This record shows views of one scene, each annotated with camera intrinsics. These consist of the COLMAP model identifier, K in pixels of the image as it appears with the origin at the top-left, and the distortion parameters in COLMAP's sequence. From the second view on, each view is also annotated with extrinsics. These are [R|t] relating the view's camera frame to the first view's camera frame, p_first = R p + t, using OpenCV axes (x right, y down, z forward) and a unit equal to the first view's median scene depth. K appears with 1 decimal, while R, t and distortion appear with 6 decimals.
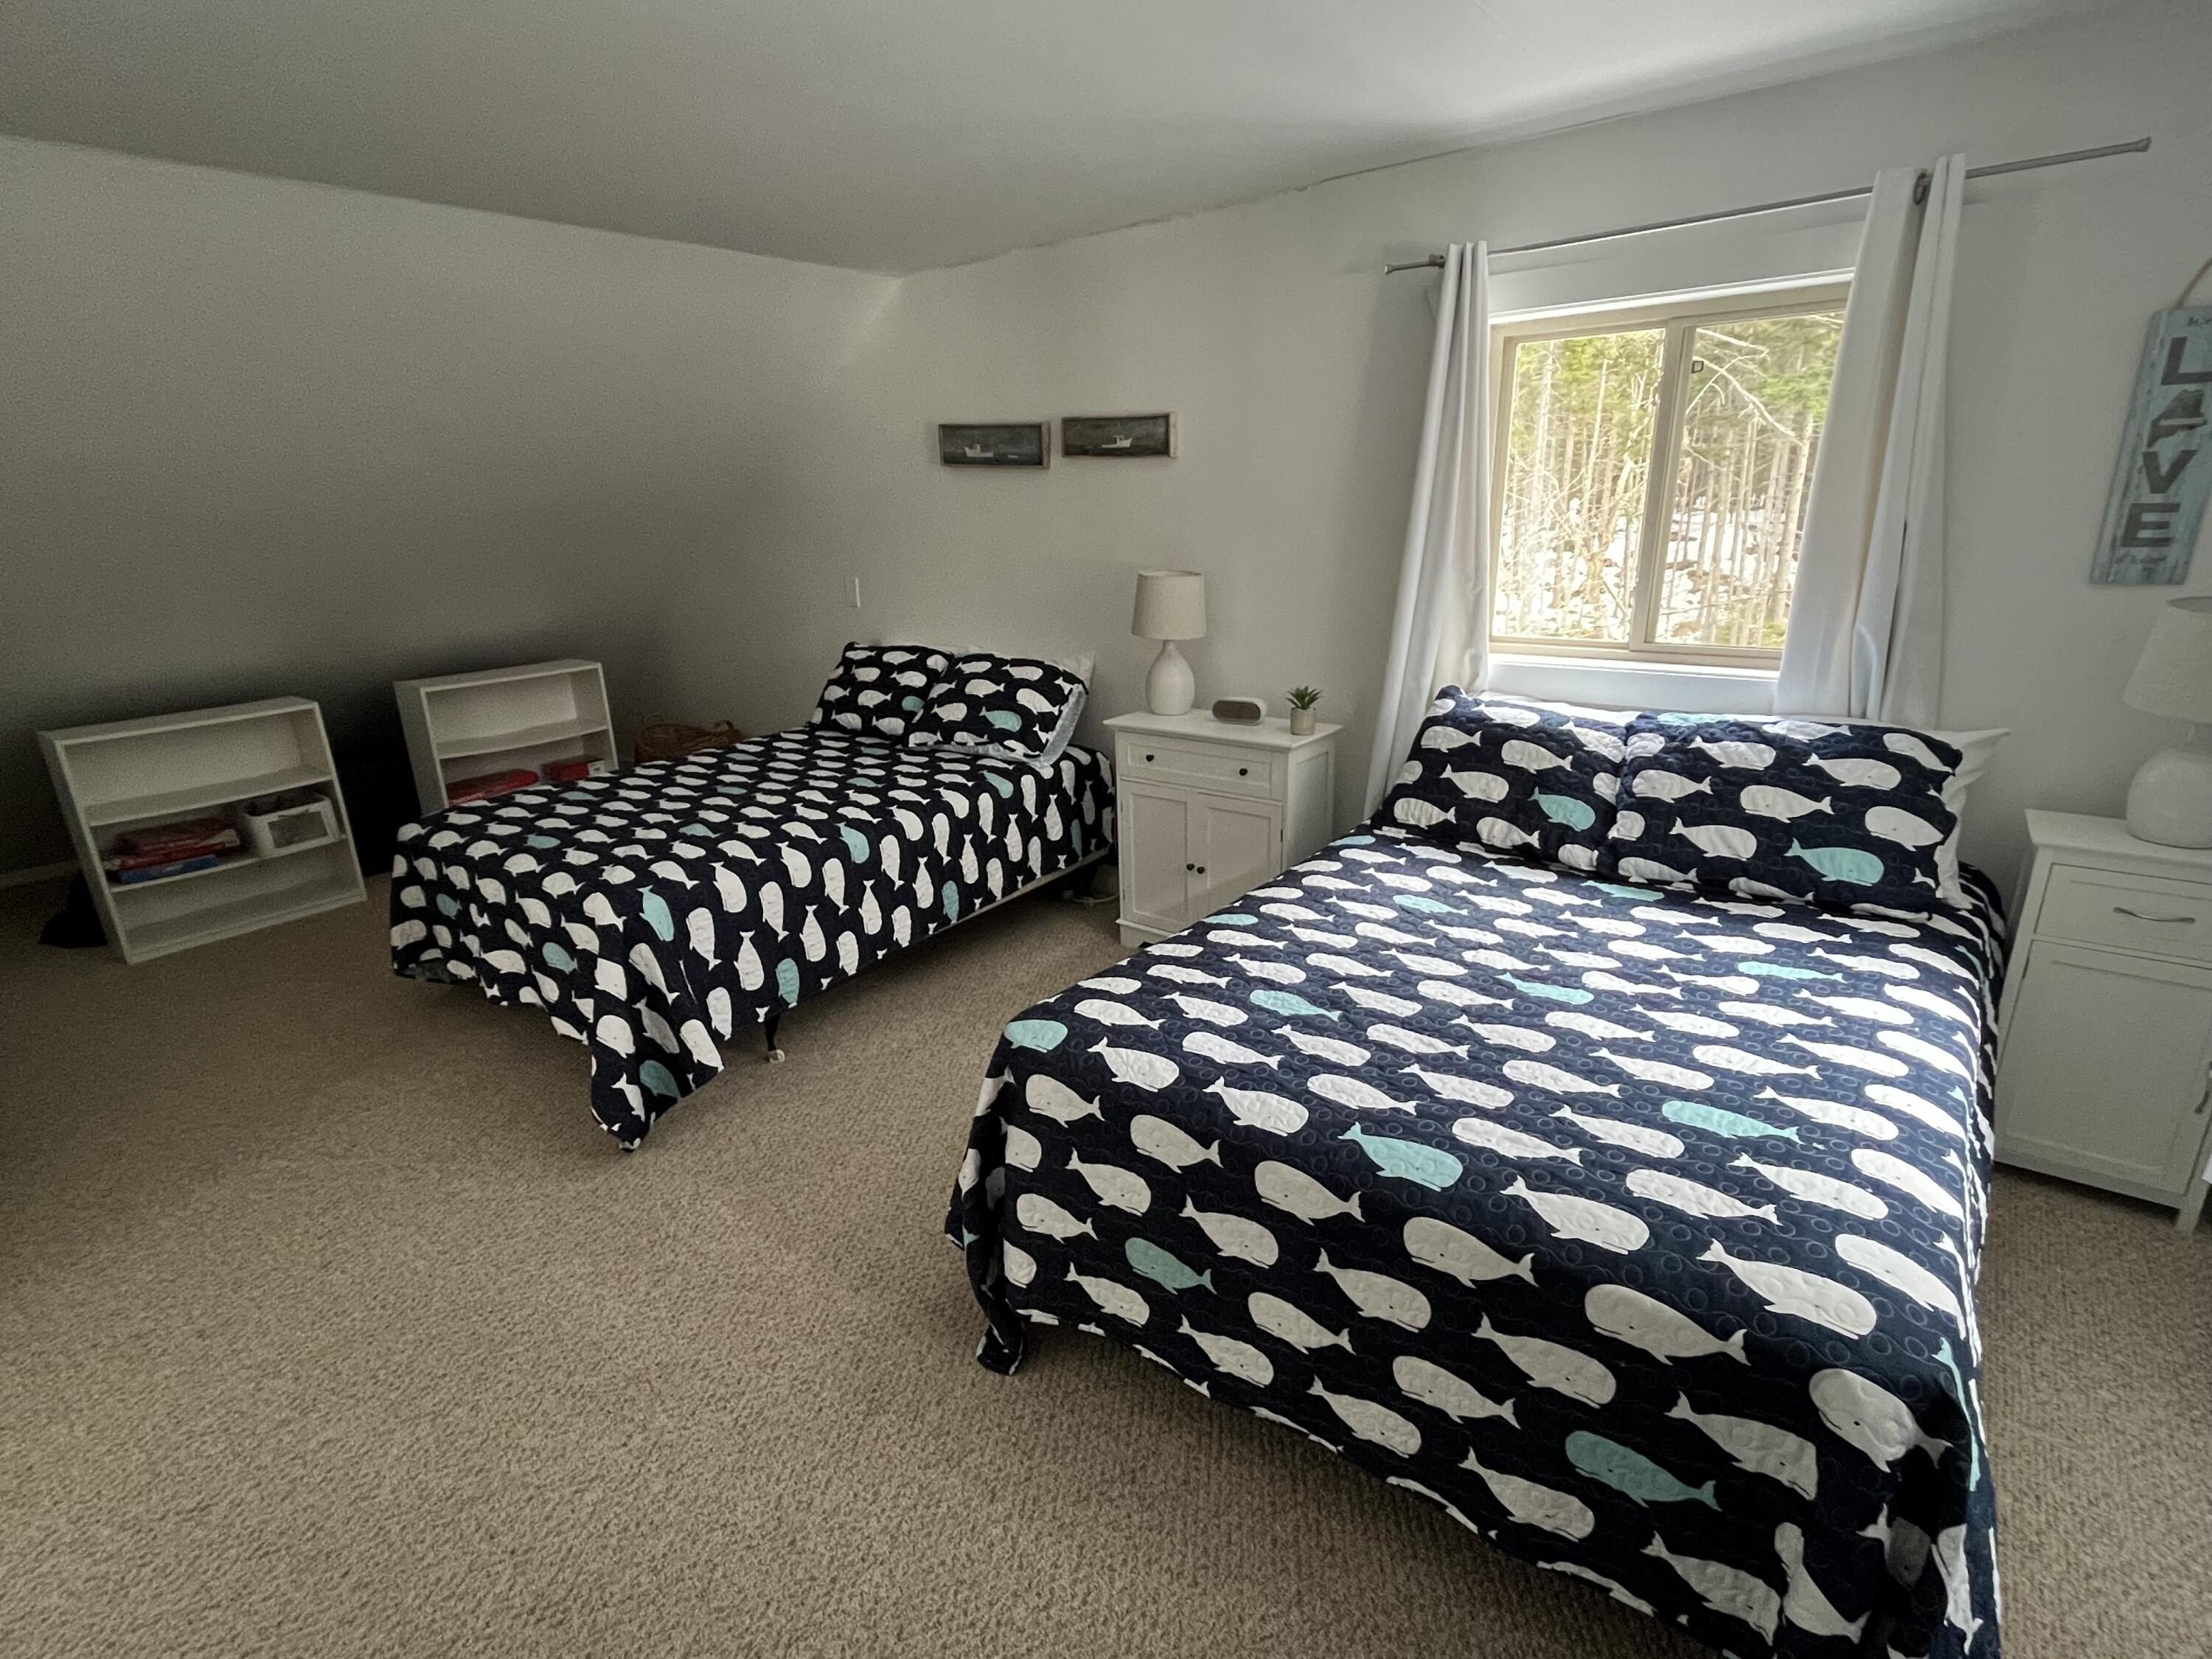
lens RADIAL K [[1089.1, 0, 1100.3], [0, 1089.1, 832.0], [0, 0, 1]] dist [0.001417, -0.000686]
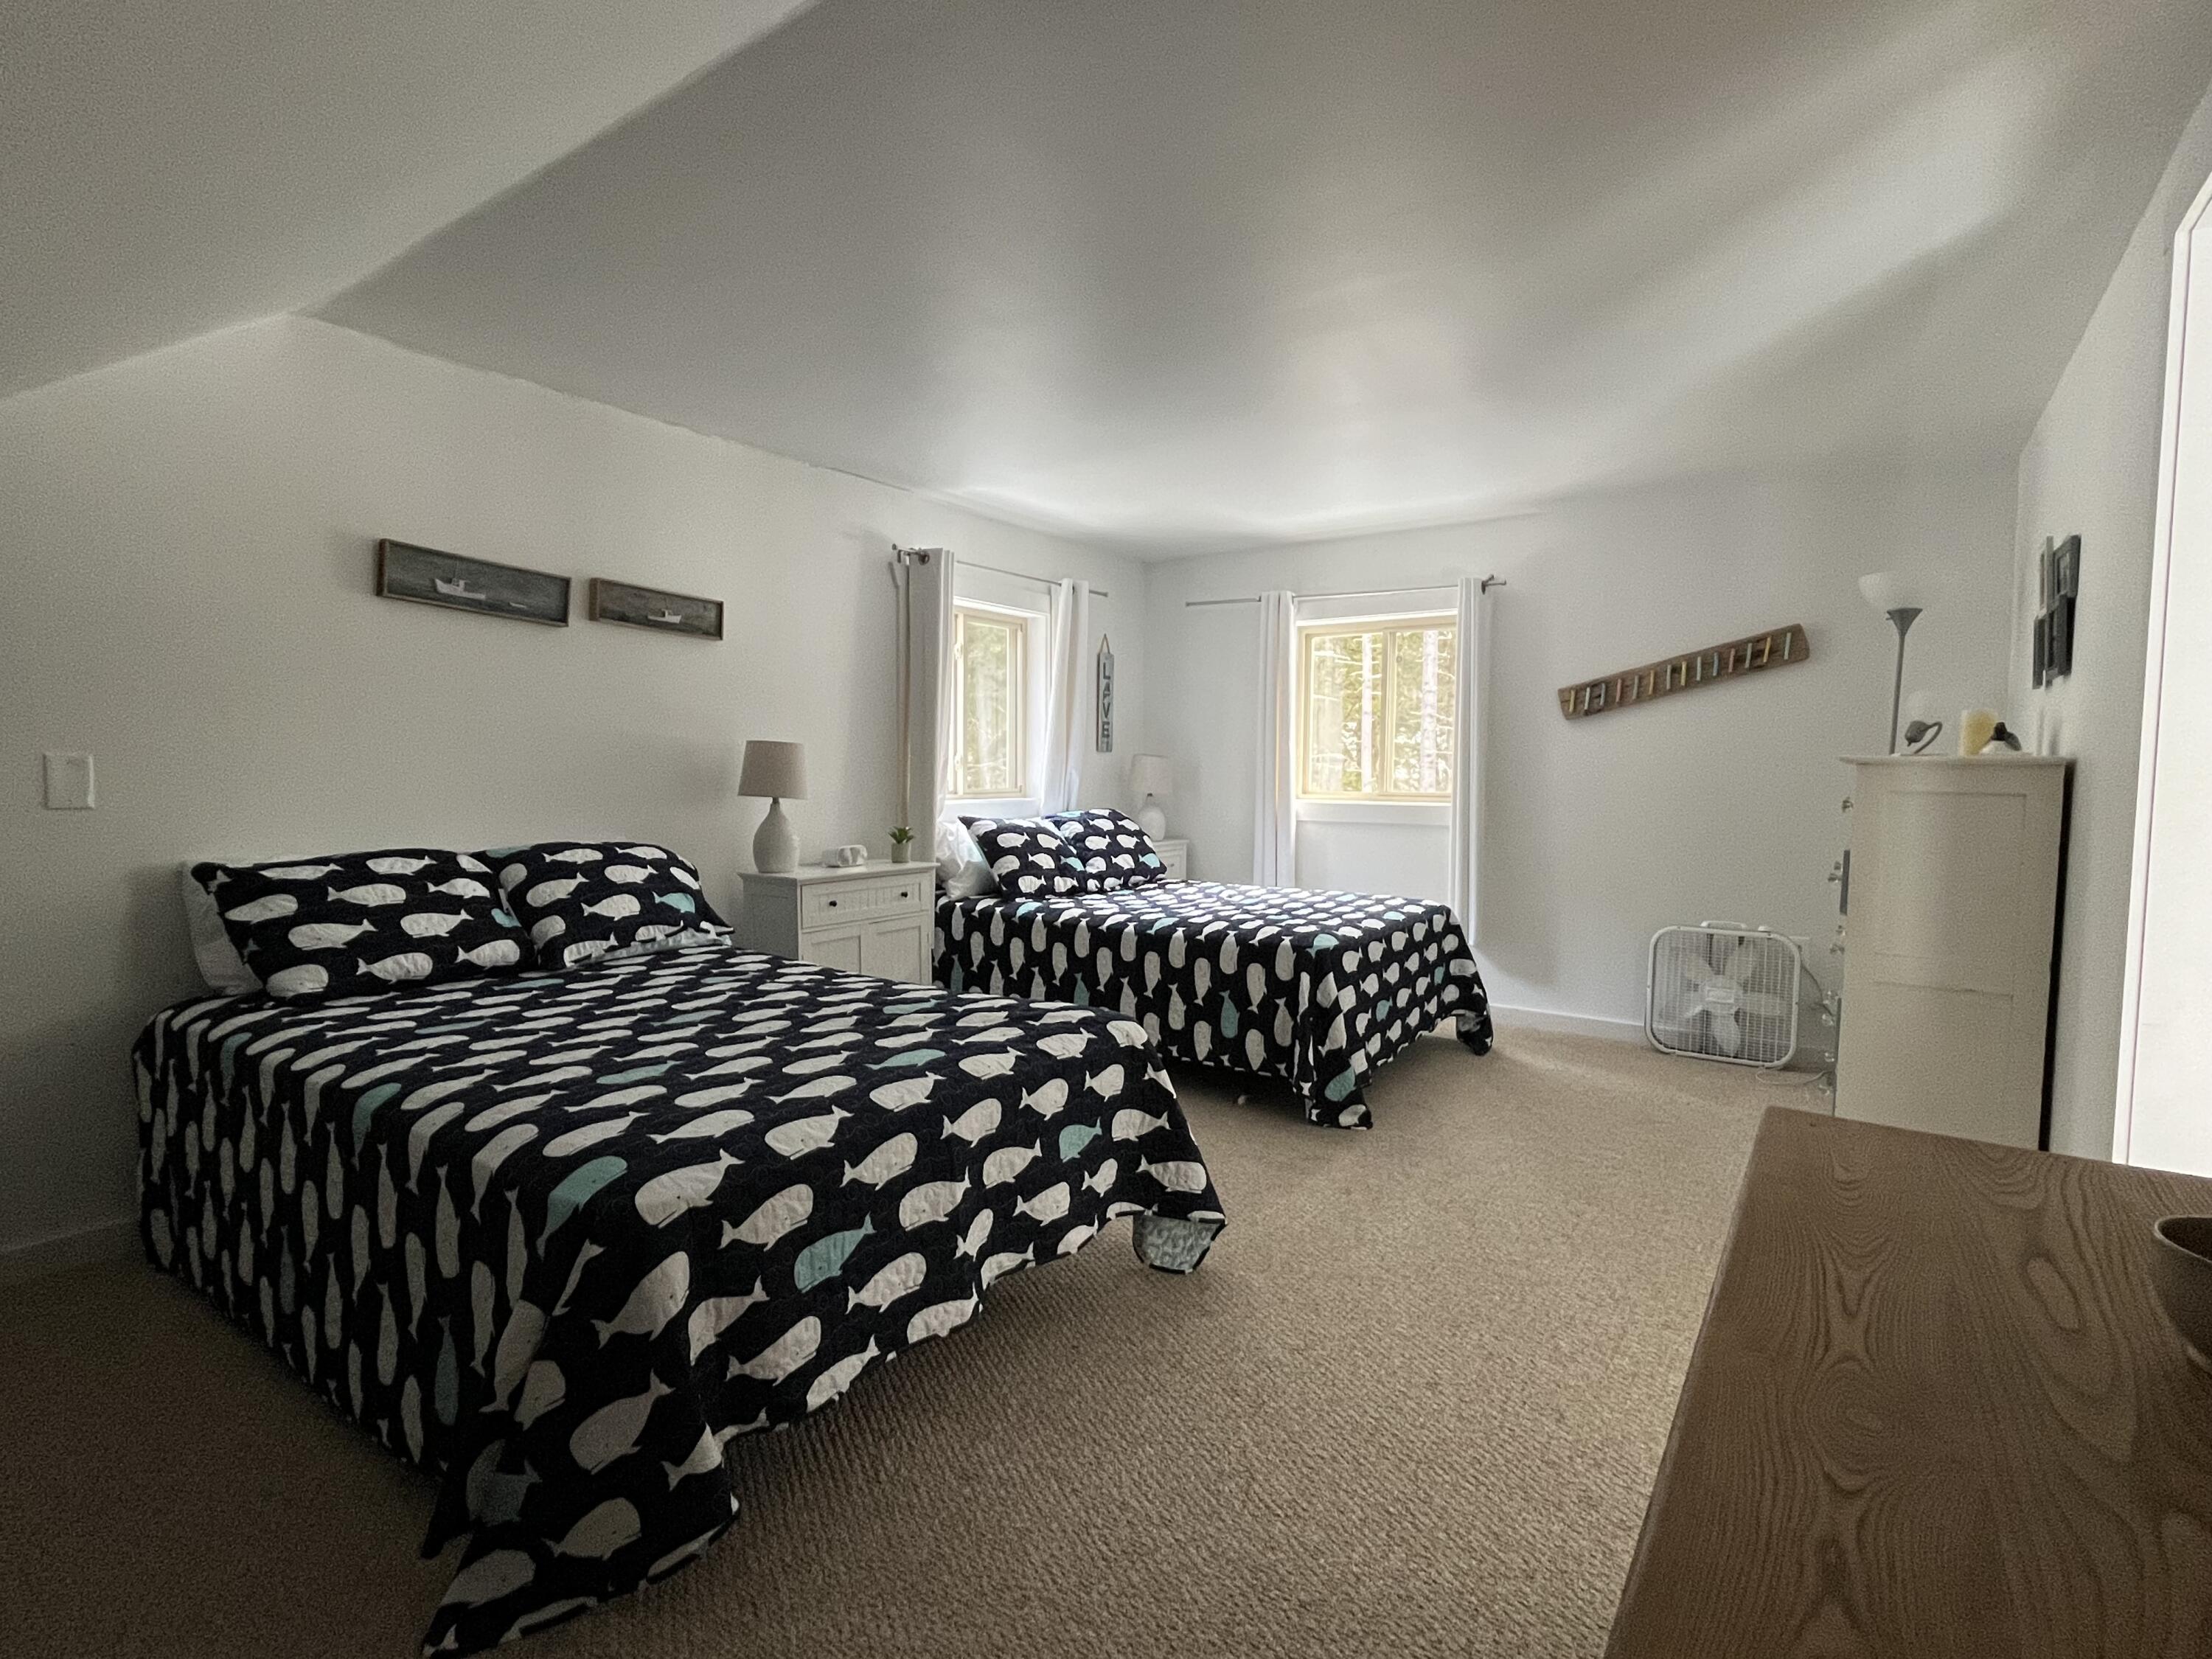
lens RADIAL K [[1060.4, 0, 1110.9], [0, 1060.4, 825.1], [0, 0, 1]] dist [-0.011448, -0.000495]
pose [[-0.059559, -0.023733, 0.997943, -1.206275], [0.293976, 0.954965, 0.040256, -0.122491], [-0.953955, 0.295768, -0.049900, 0.899128]]
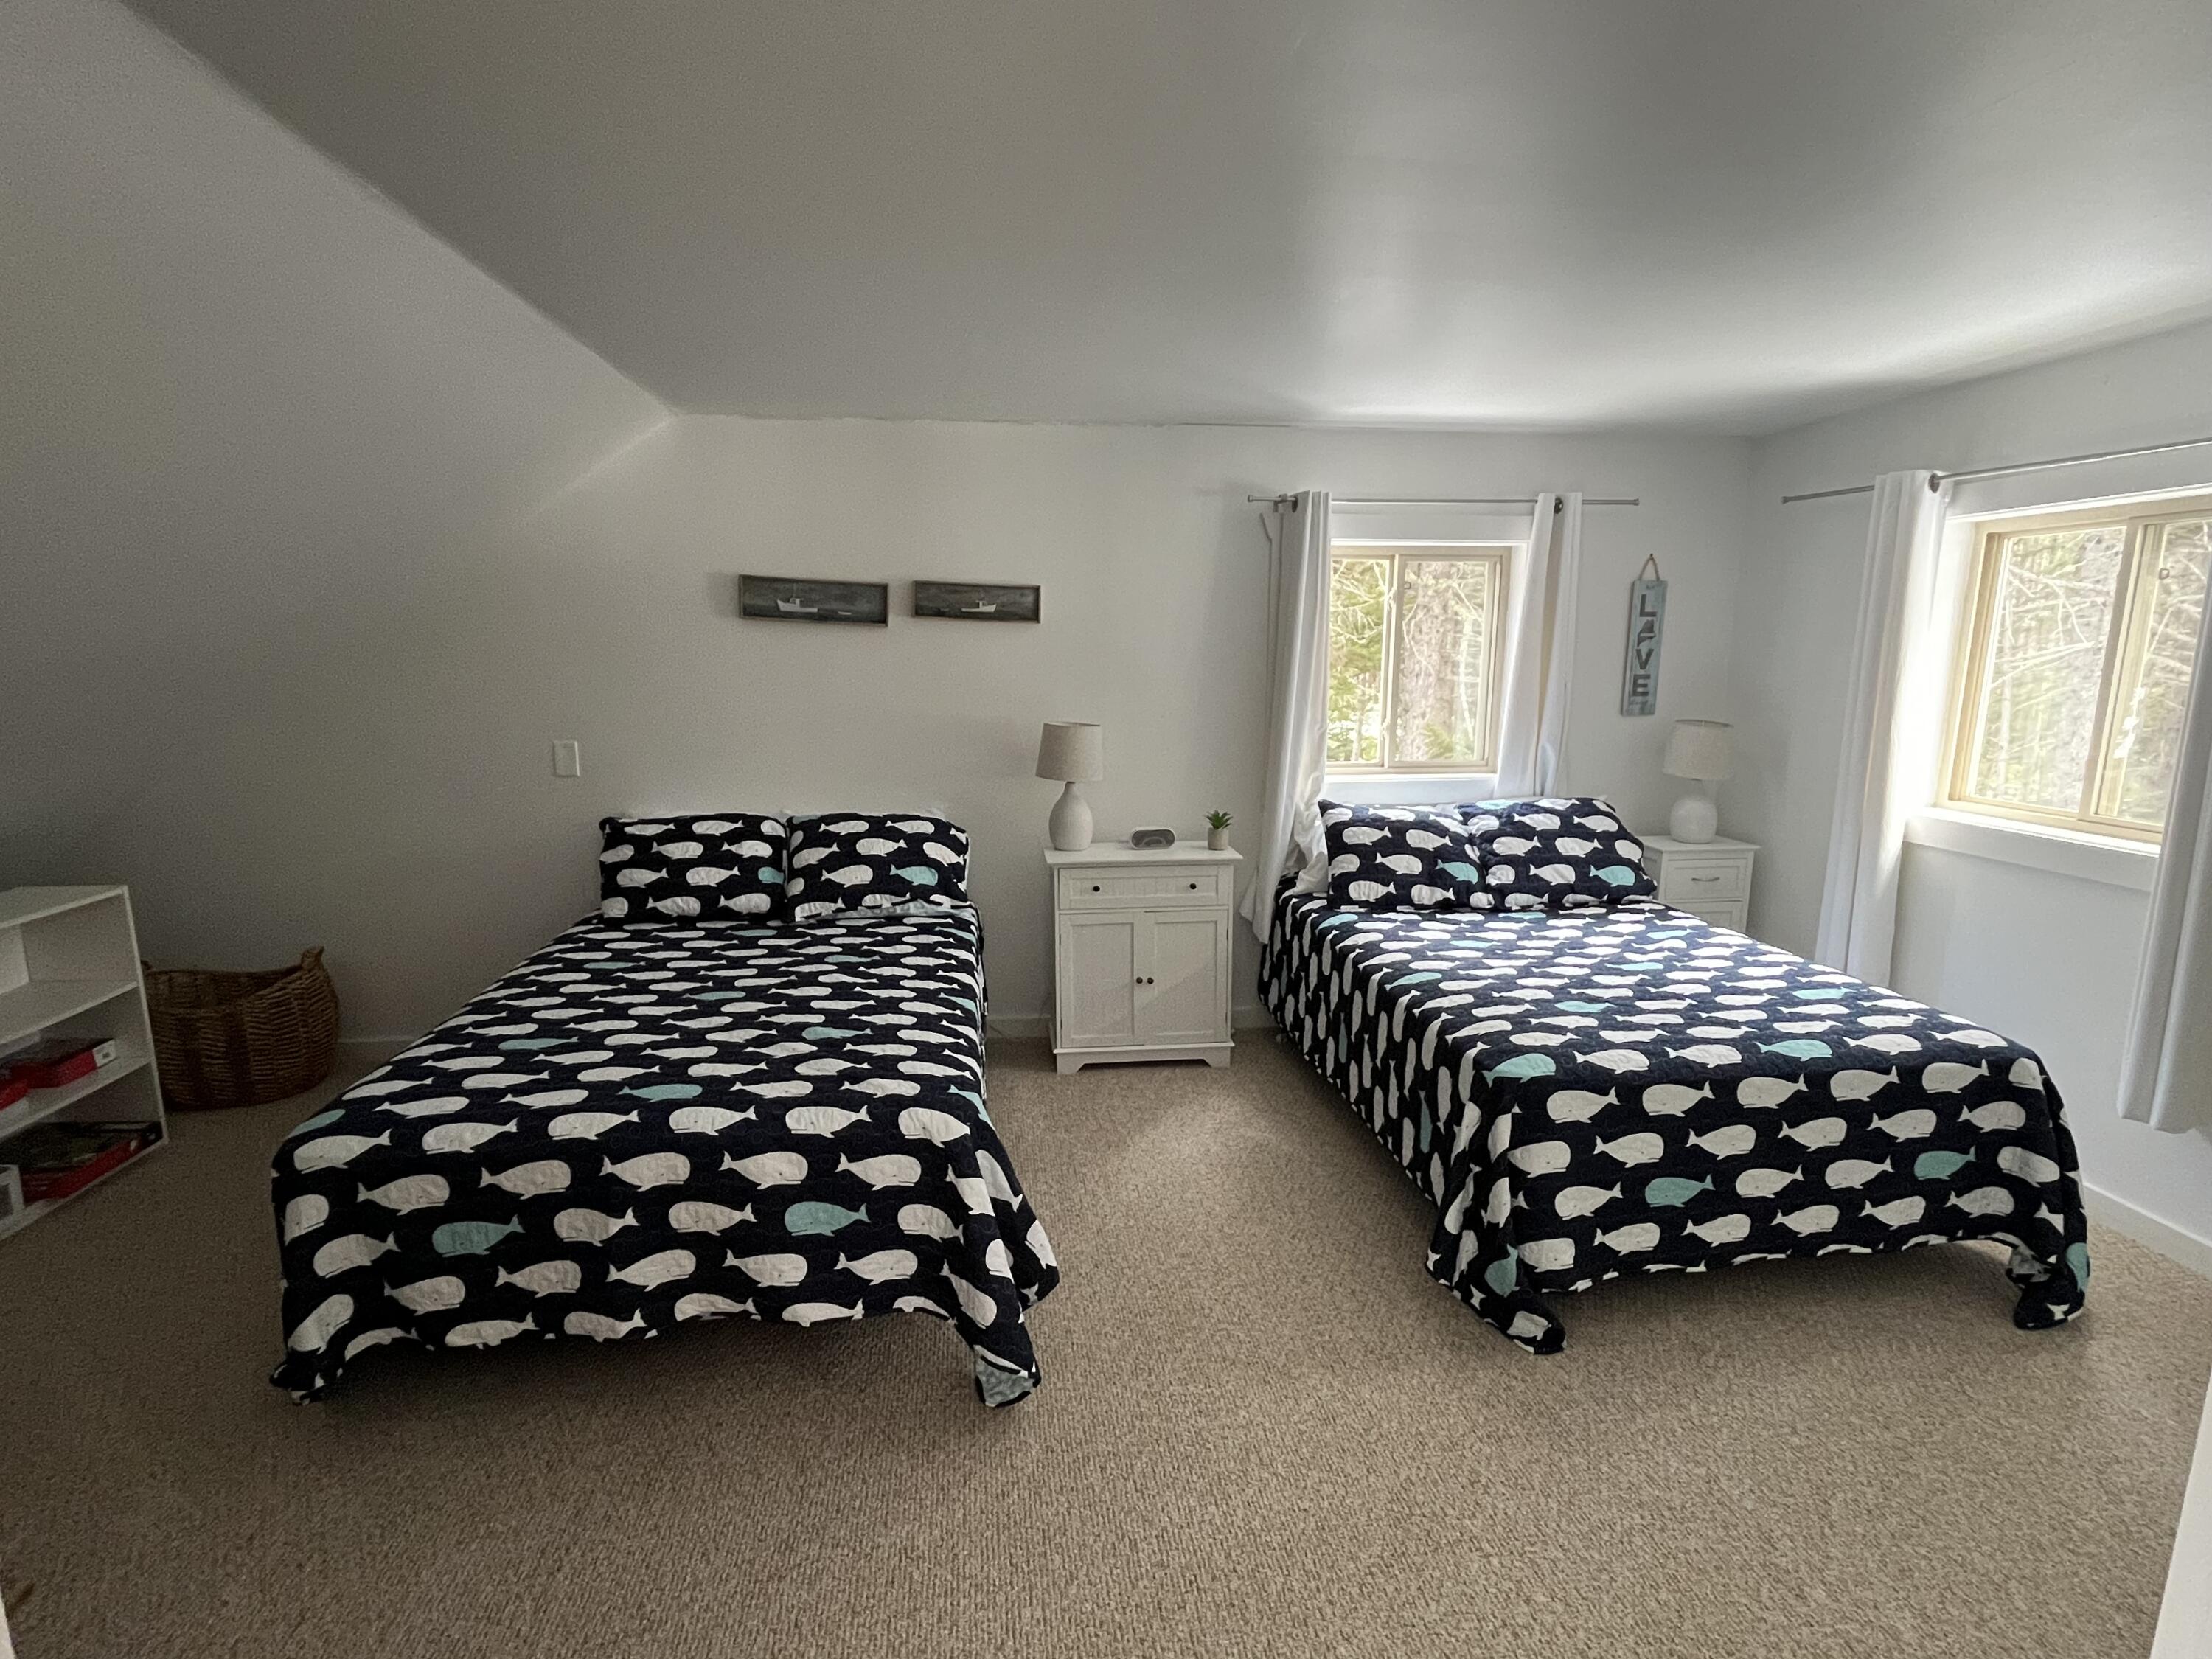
lens RADIAL K [[1073.2, 0, 1106.0], [0, 1073.2, 829.5], [0, 0, 1]] dist [-0.004841, -0.001155]
pose [[0.705927, -0.088680, 0.702711, -0.821613], [0.188356, 0.979910, -0.065556, -0.063264], [-0.682780, 0.178637, 0.708449, 0.258364]]
